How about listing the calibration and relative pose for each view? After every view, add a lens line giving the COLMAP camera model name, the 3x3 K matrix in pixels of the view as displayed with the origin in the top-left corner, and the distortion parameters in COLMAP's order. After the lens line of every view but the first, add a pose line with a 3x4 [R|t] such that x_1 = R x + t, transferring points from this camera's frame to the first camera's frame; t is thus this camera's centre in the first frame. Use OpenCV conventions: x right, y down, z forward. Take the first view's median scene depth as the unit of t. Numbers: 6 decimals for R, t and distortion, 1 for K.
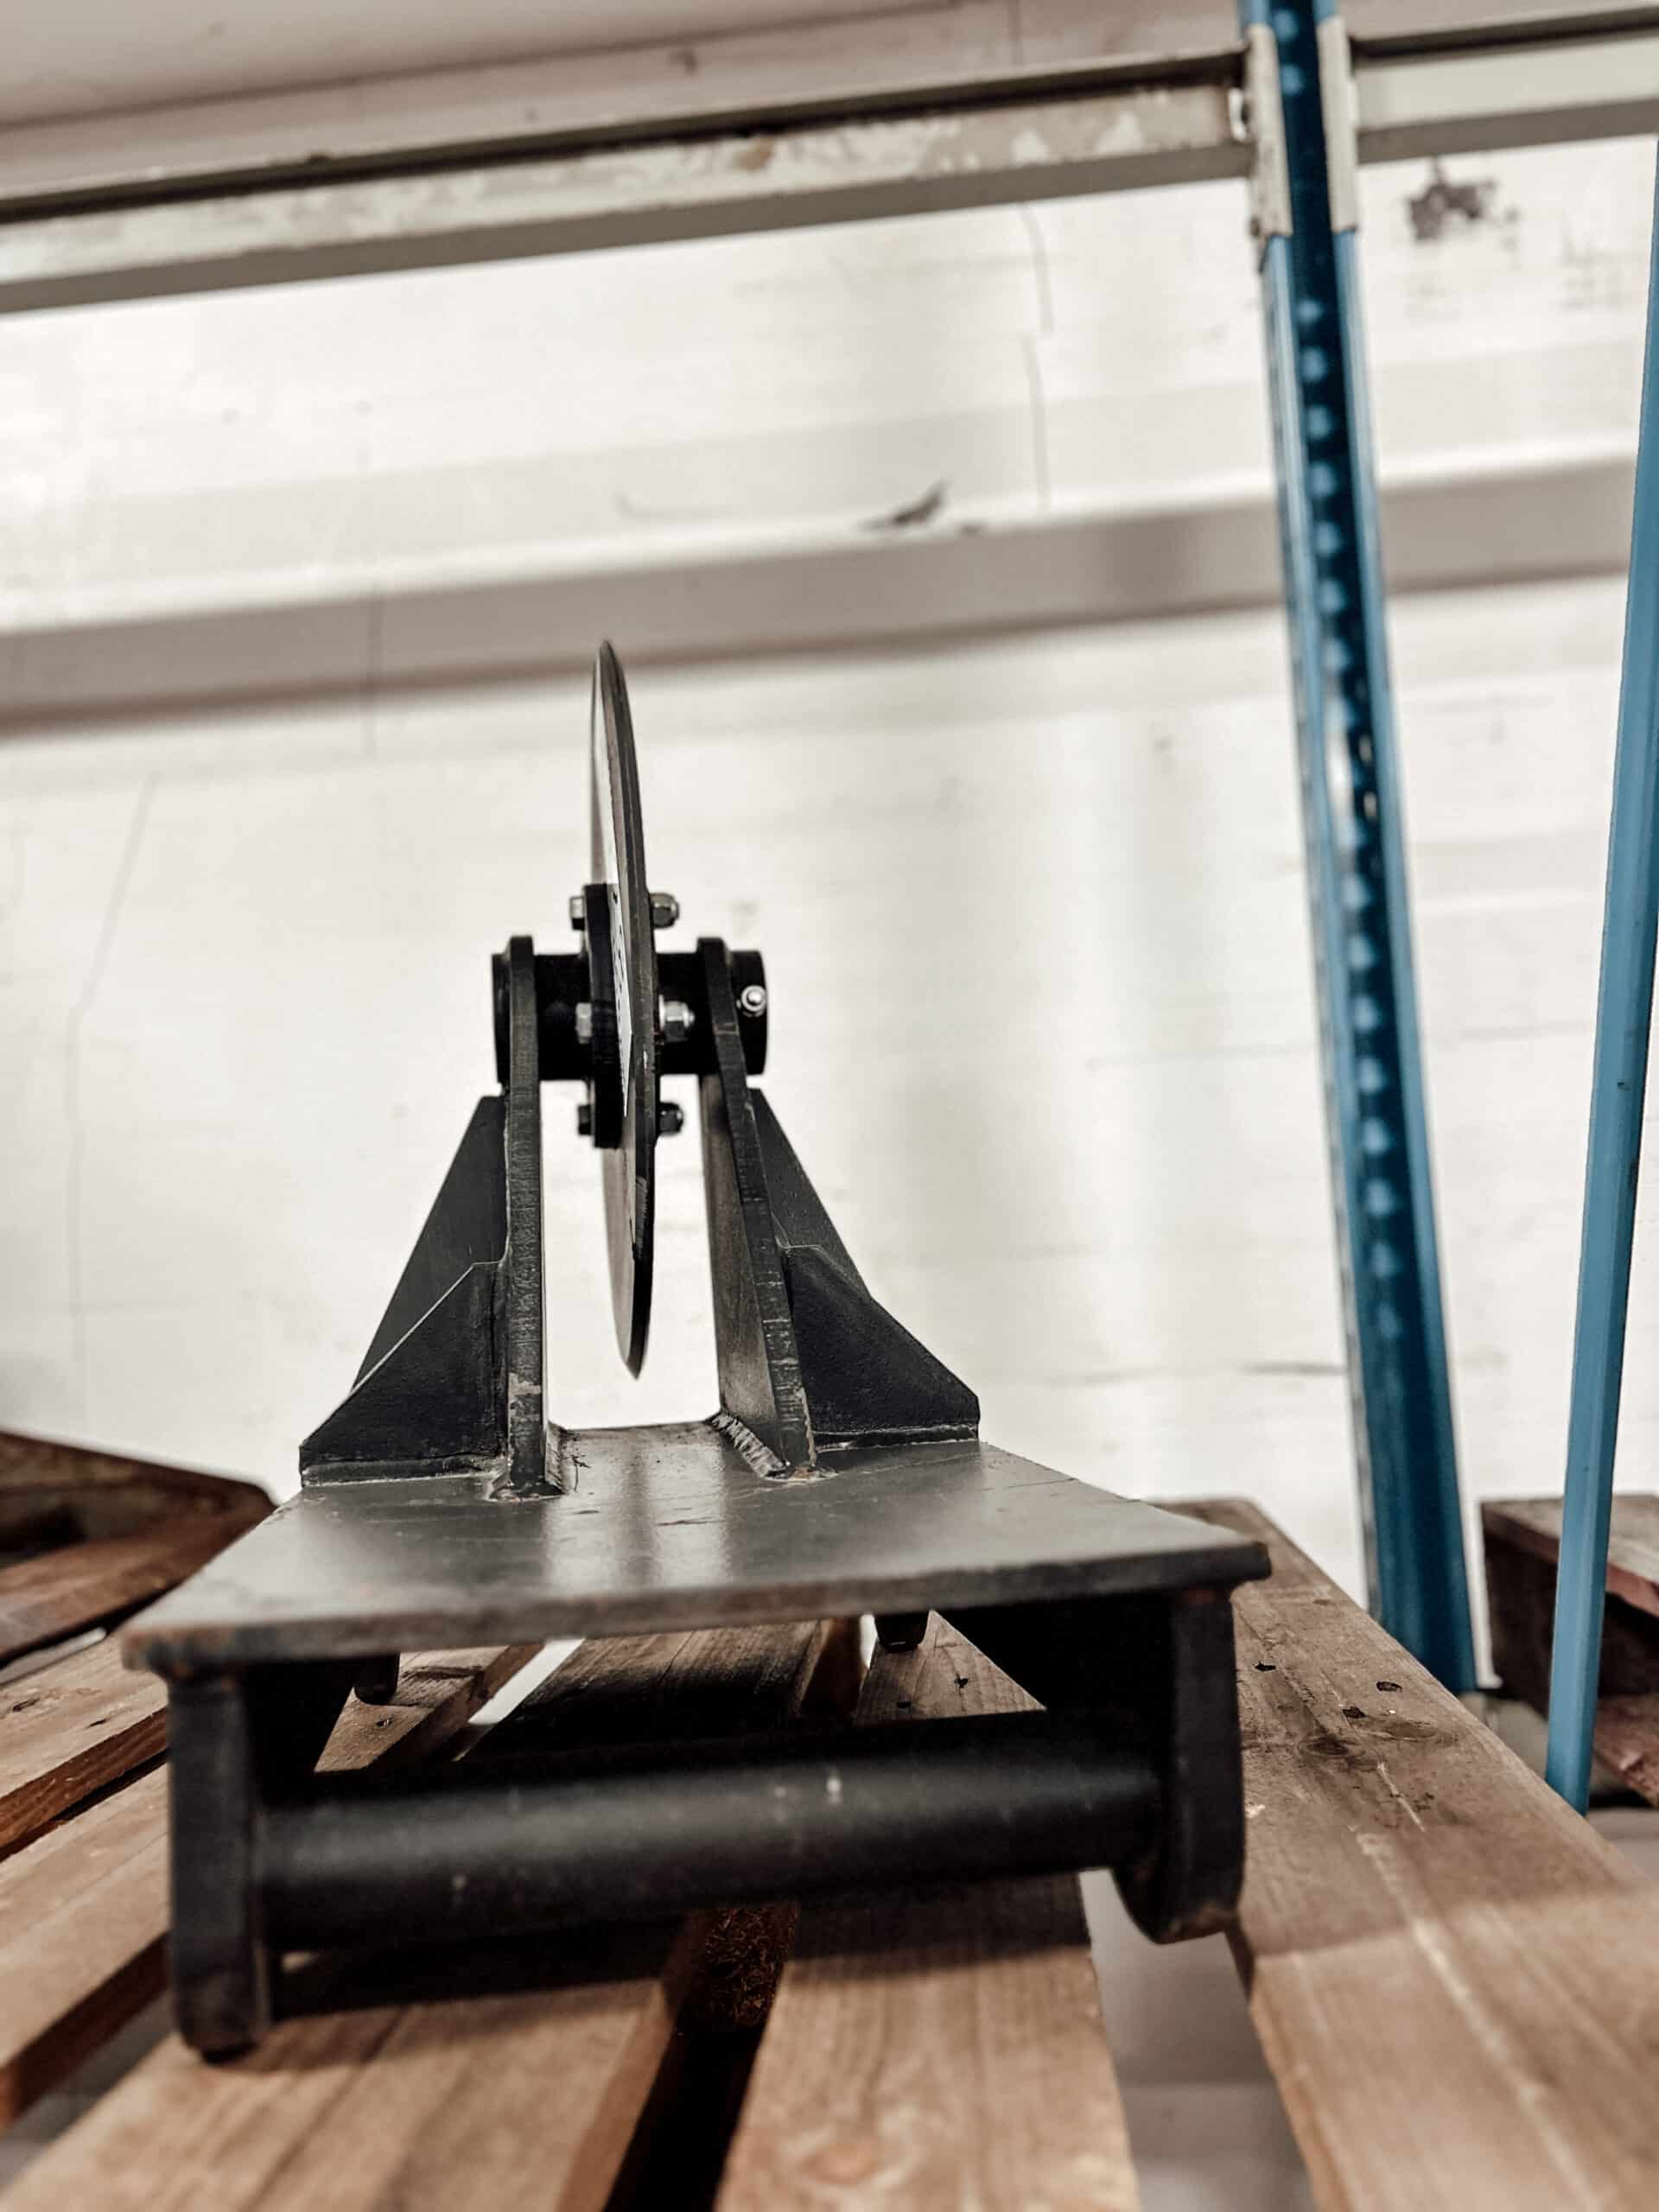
lens RADIAL K [[1692.6, 0, 811.4], [0, 1692.6, 1110.5], [0, 0, 1]] dist [0.041498, -0.055928]
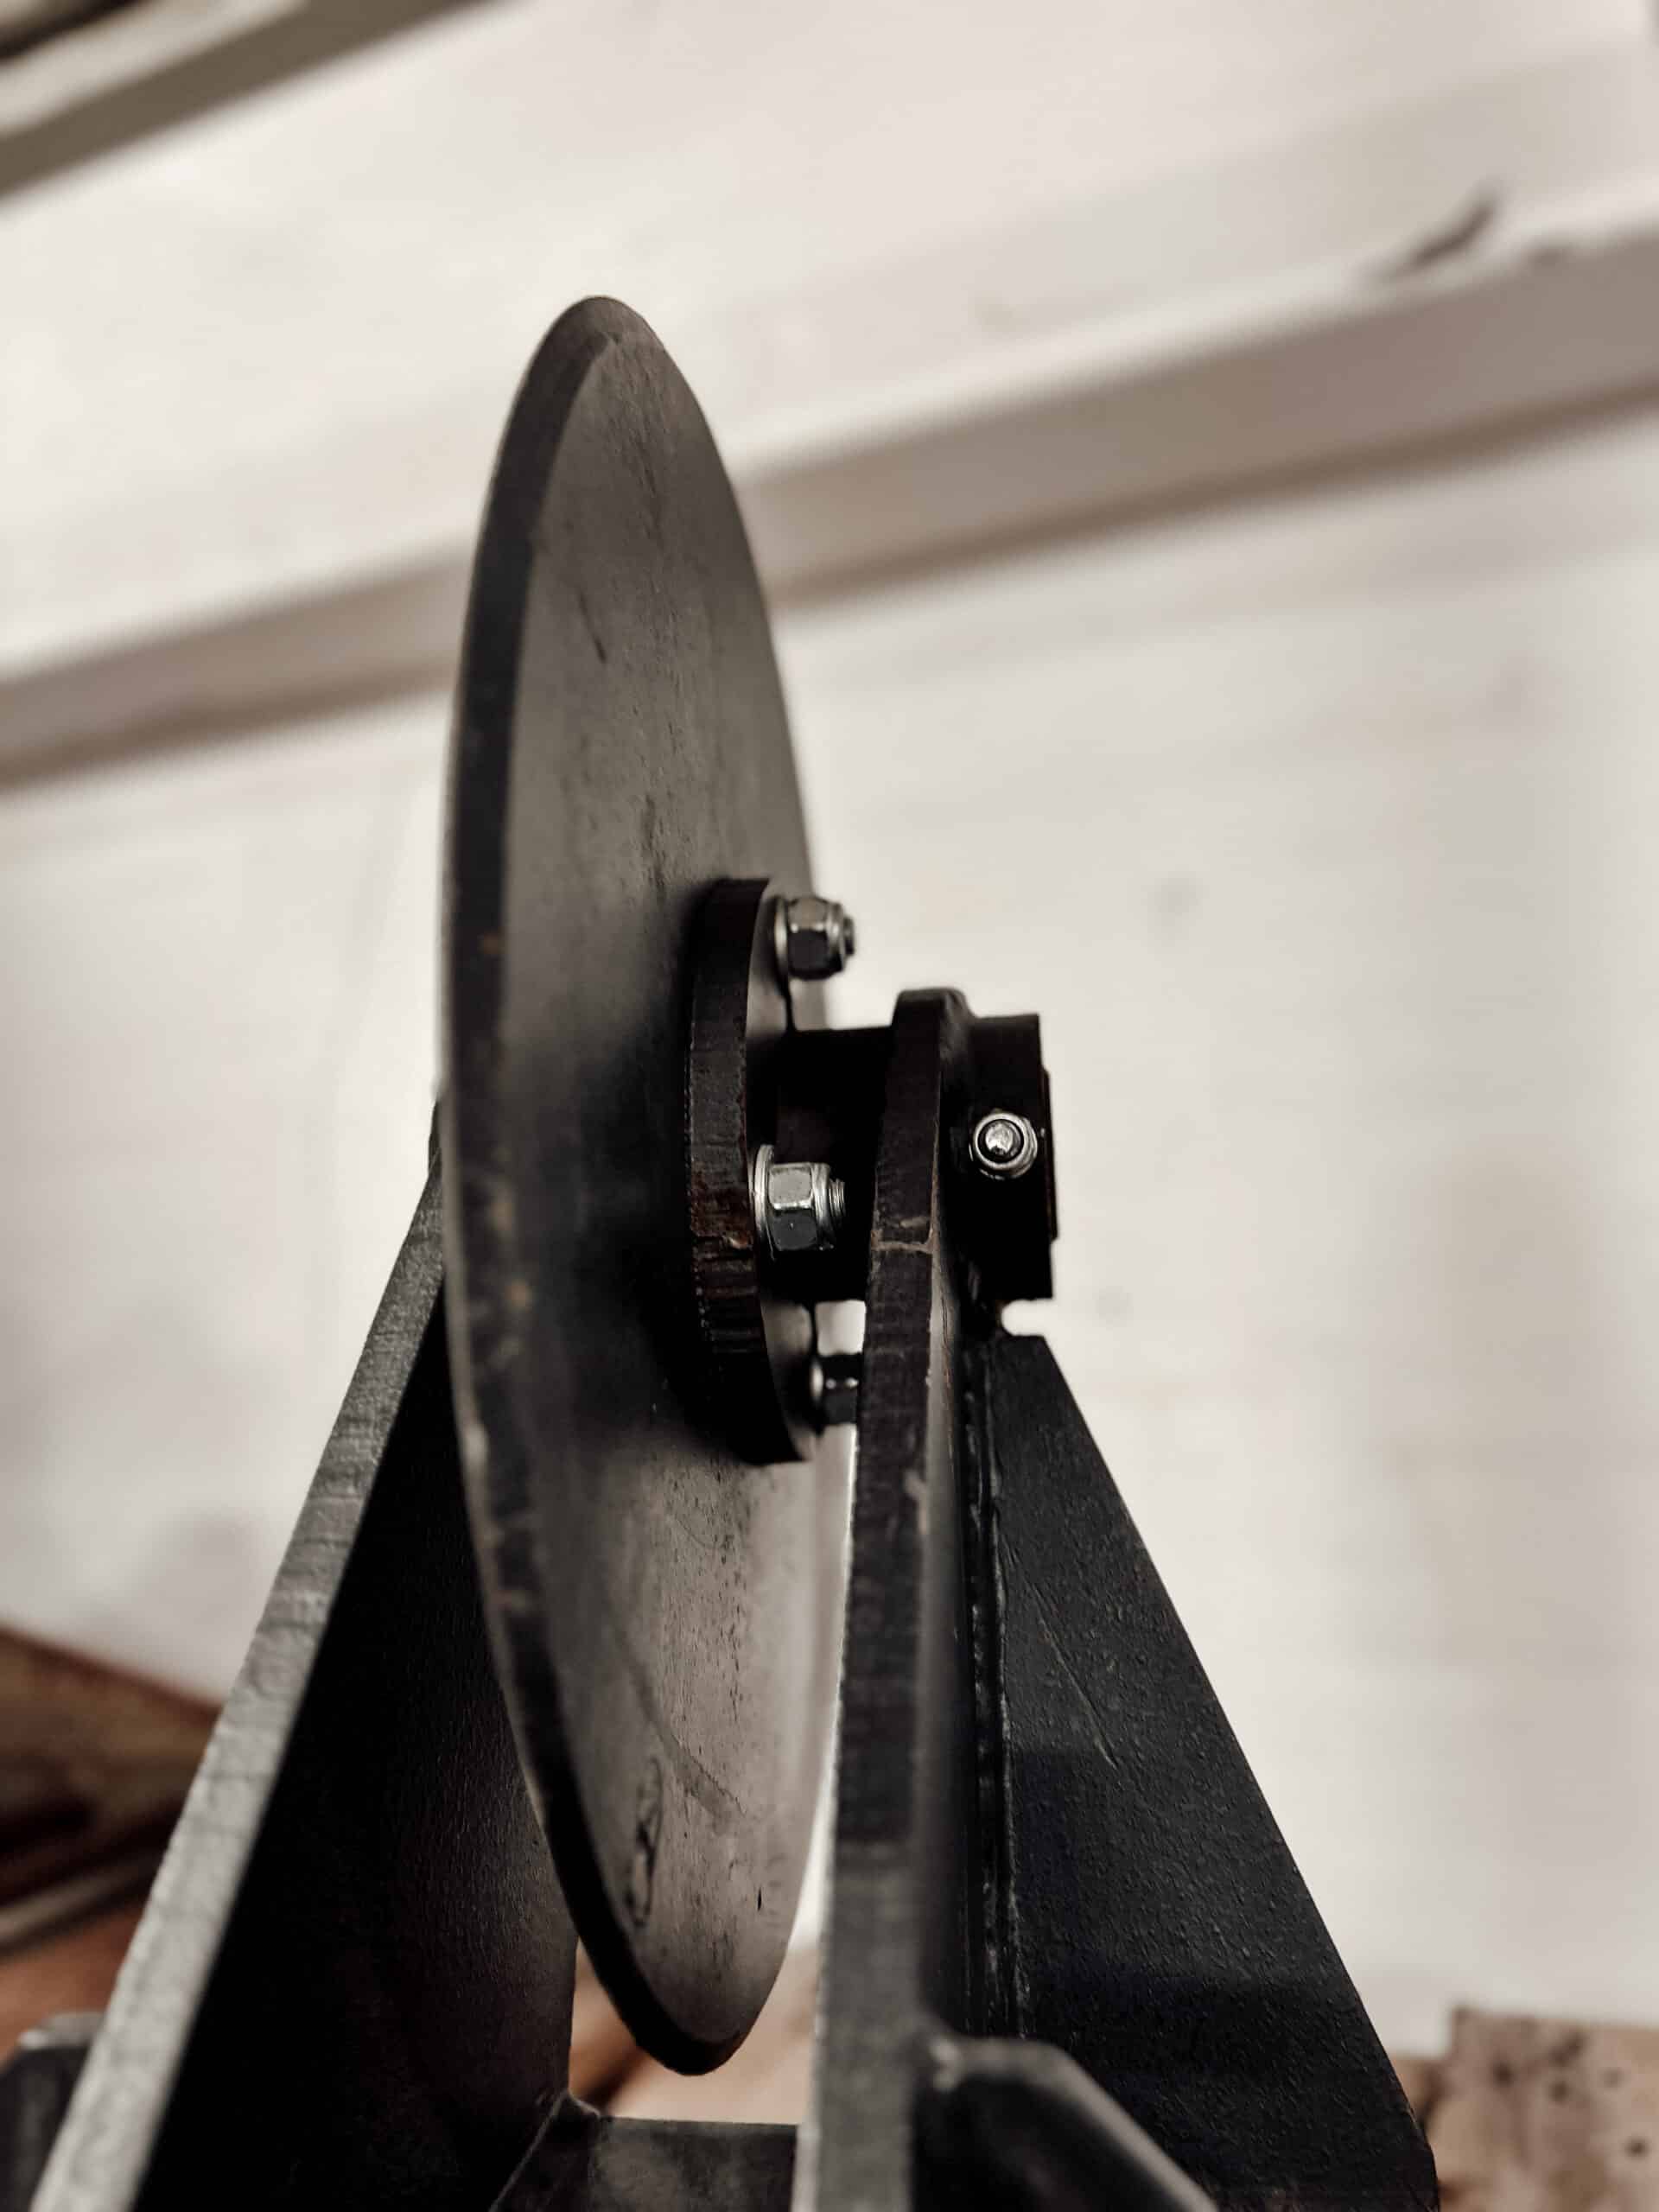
lens RADIAL K [[1692.6, 0, 817.5], [0, 1692.6, 1115.9], [0, 0, 1]] dist [0.041498, -0.055928]
pose [[0.949703, -0.022816, -0.312319, 0.053955], [0.027273, 0.999579, 0.009909, -0.078362], [0.311961, -0.017929, 0.949926, 0.600687]]
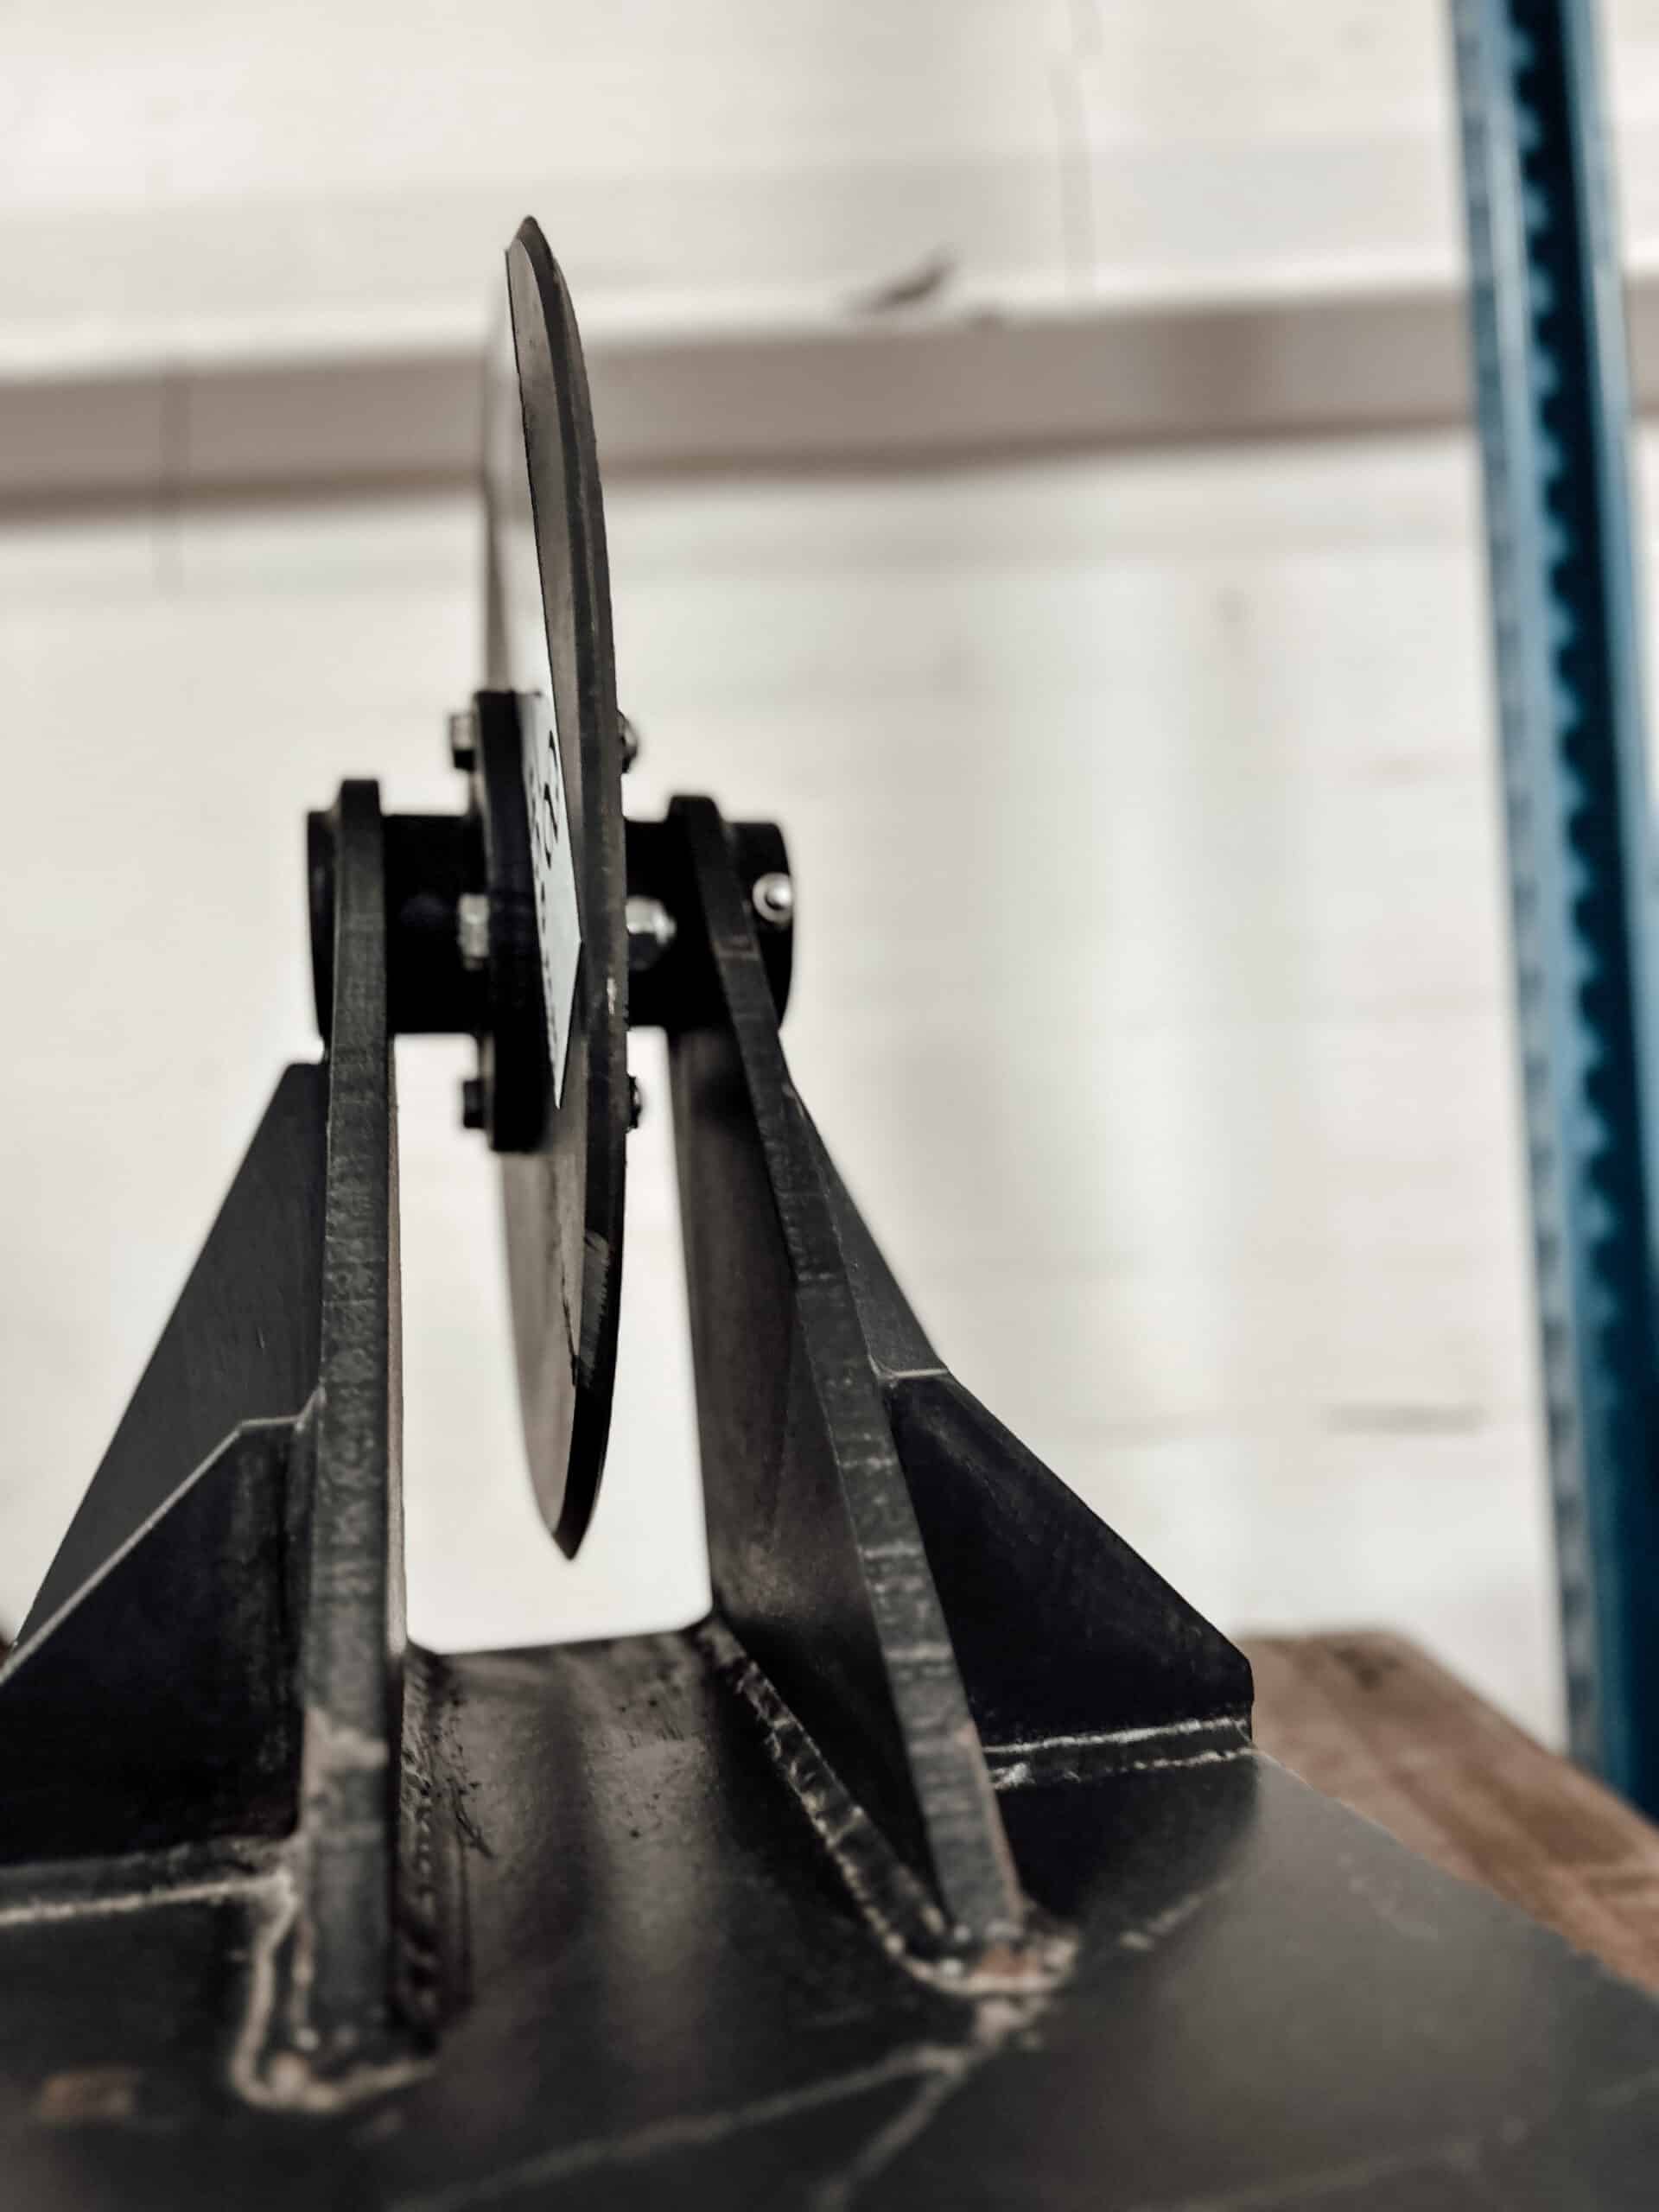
lens RADIAL K [[1692.6, 0, 833.5], [0, 1692.6, 1143.0], [0, 0, 1]] dist [0.041498, -0.055928]
pose [[0.996416, 0.008021, 0.084213, -0.062612], [-0.011599, 0.999046, 0.042092, -0.007736], [-0.083795, -0.042918, 0.995558, 0.429424]]
